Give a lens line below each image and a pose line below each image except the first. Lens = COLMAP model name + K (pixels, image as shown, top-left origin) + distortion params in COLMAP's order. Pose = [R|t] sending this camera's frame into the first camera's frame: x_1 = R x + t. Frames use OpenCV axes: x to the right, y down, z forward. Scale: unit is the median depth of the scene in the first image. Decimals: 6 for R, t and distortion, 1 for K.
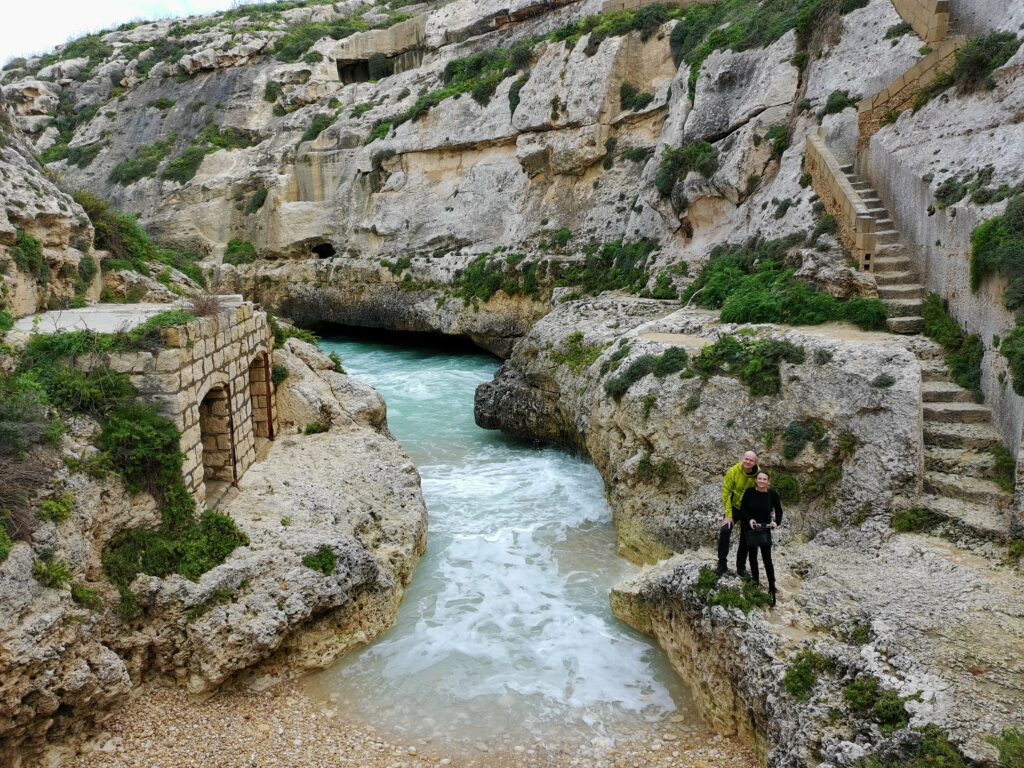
lens RADIAL K [[761.8, 0, 513.0], [0, 761.8, 388.4], [0, 0, 1]] dist [0.063871, -0.055064]
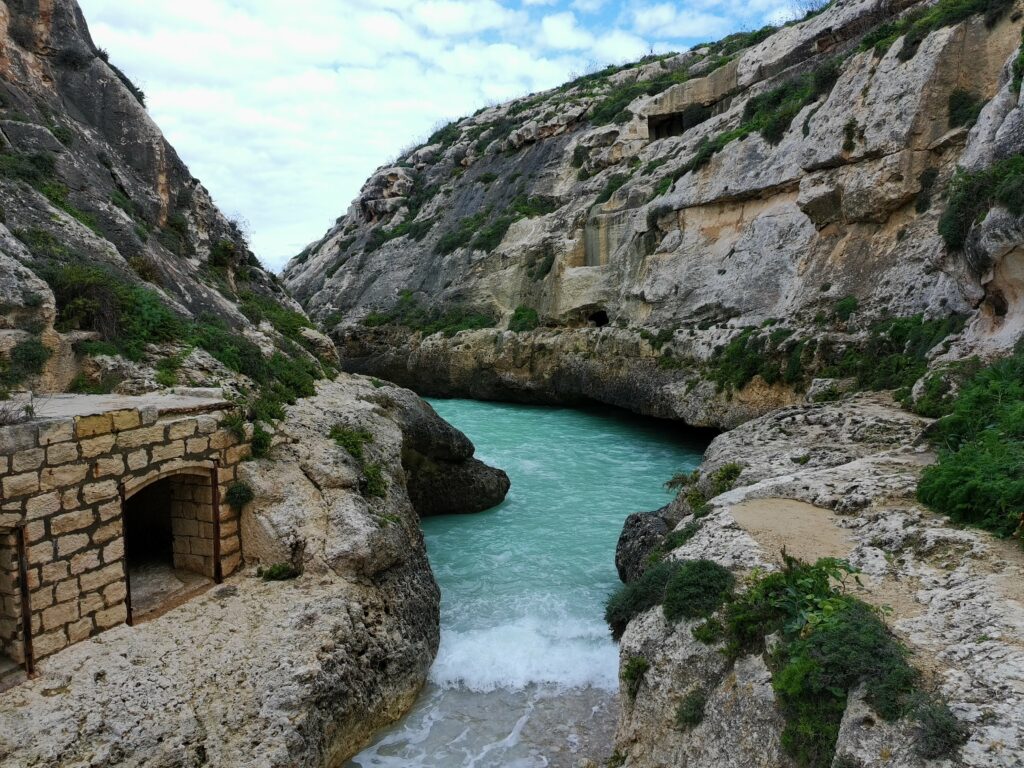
lens RADIAL K [[761.8, 0, 506.6], [0, 761.8, 380.7], [0, 0, 1]] dist [0.063871, -0.055064]
pose [[0.873080, 0.053996, -0.484578, 0.121360], [-0.096131, 0.993404, -0.062508, -0.045803], [0.478007, 0.101157, 0.872512, 0.188535]]
